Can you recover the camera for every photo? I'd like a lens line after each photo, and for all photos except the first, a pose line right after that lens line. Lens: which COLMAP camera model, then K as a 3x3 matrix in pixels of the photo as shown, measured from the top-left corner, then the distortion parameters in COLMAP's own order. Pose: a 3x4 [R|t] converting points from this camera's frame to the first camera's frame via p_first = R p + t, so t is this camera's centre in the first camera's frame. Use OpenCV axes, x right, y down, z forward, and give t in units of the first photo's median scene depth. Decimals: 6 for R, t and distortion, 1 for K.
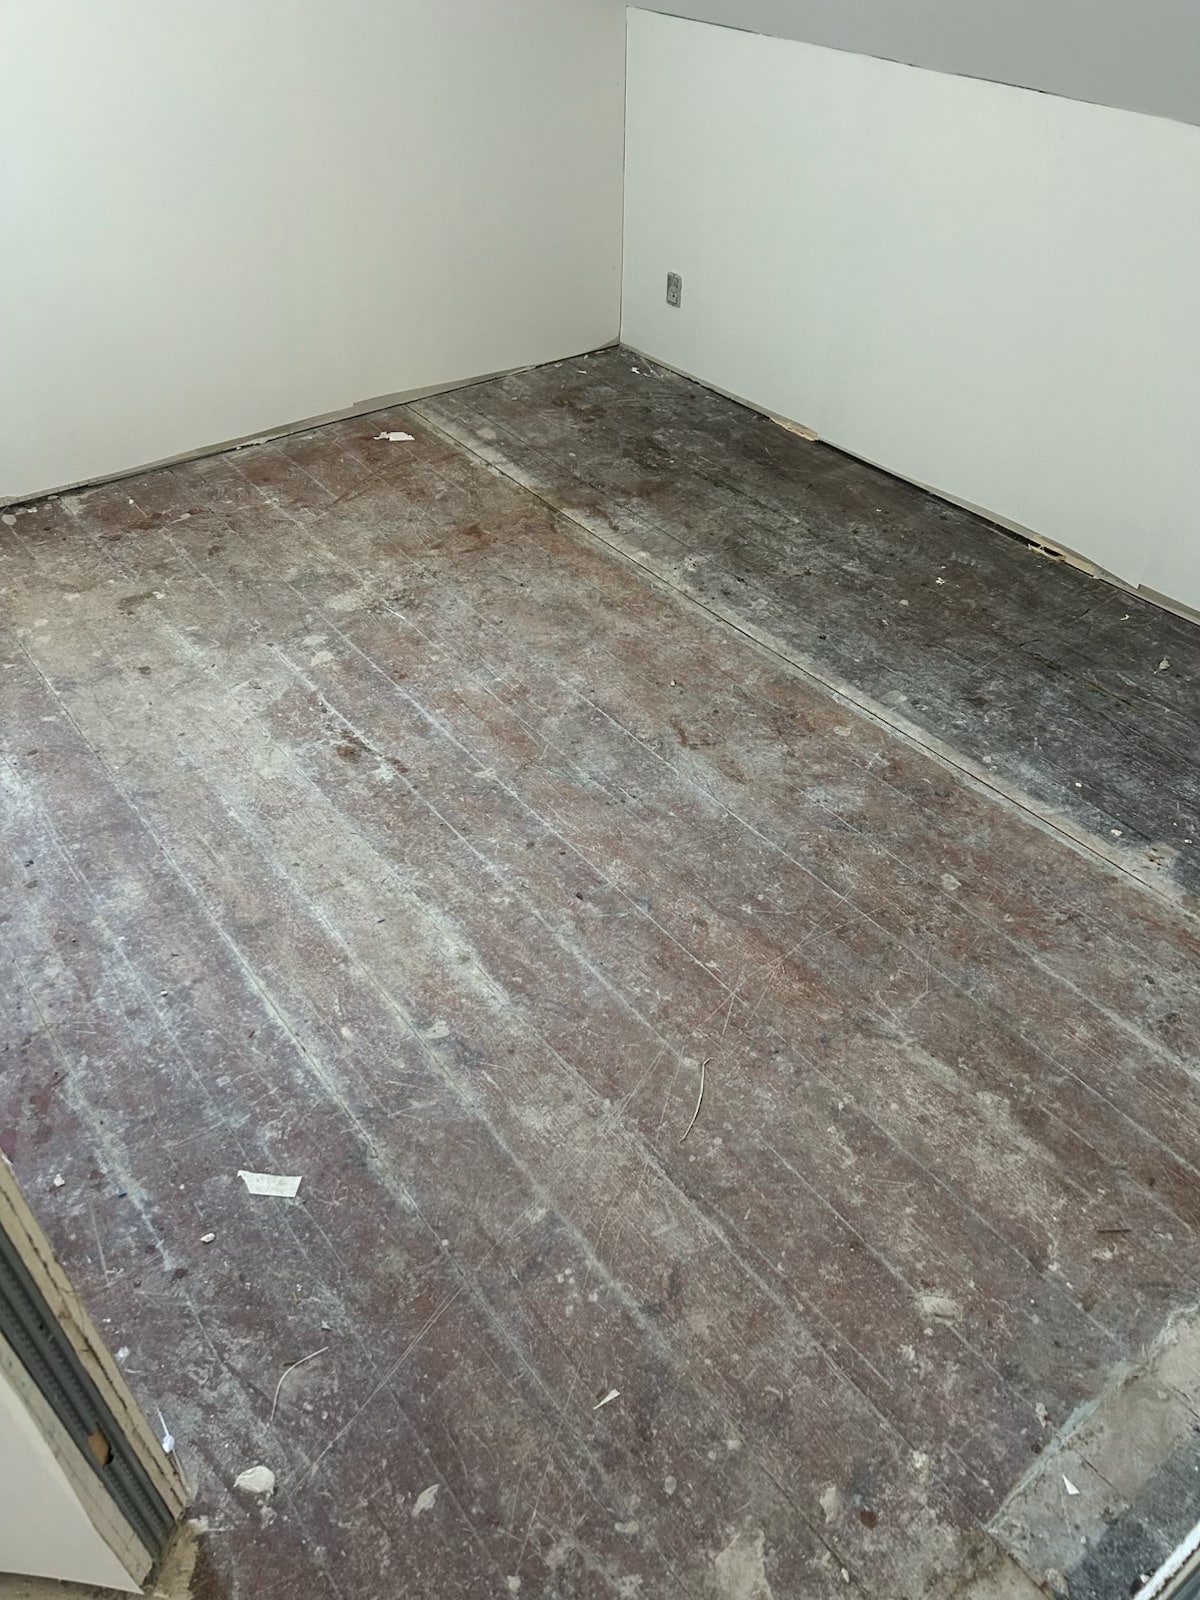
lens RADIAL K [[1214.8, 0, 600.0], [0, 1214.8, 800.0], [0, 0, 1]] dist [0.011123, -0.002899]
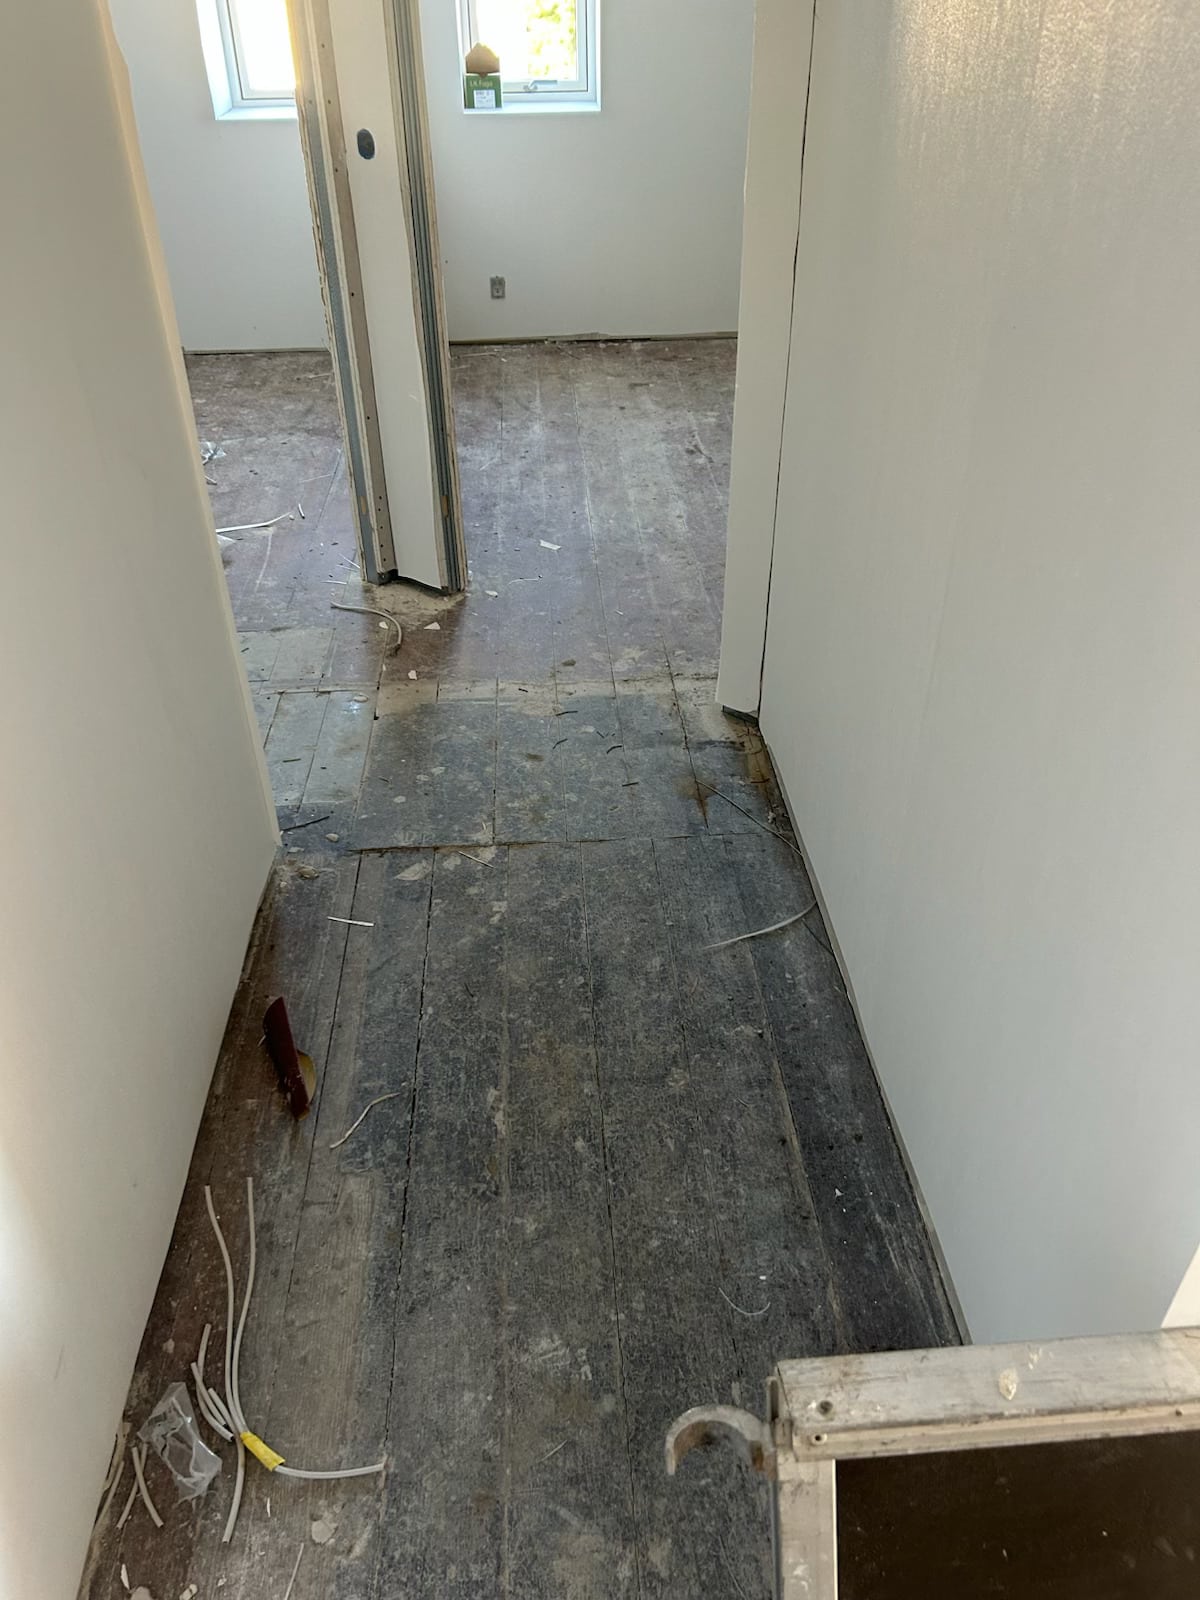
lens RADIAL K [[1214.8, 0, 600.0], [0, 1214.8, 800.0], [0, 0, 1]] dist [0.011123, -0.002899]
pose [[0.834651, 0.316113, -0.451033, 0.711005], [-0.348756, 0.937144, 0.011426, 0.506663], [0.426294, 0.147763, 0.892434, -0.665290]]
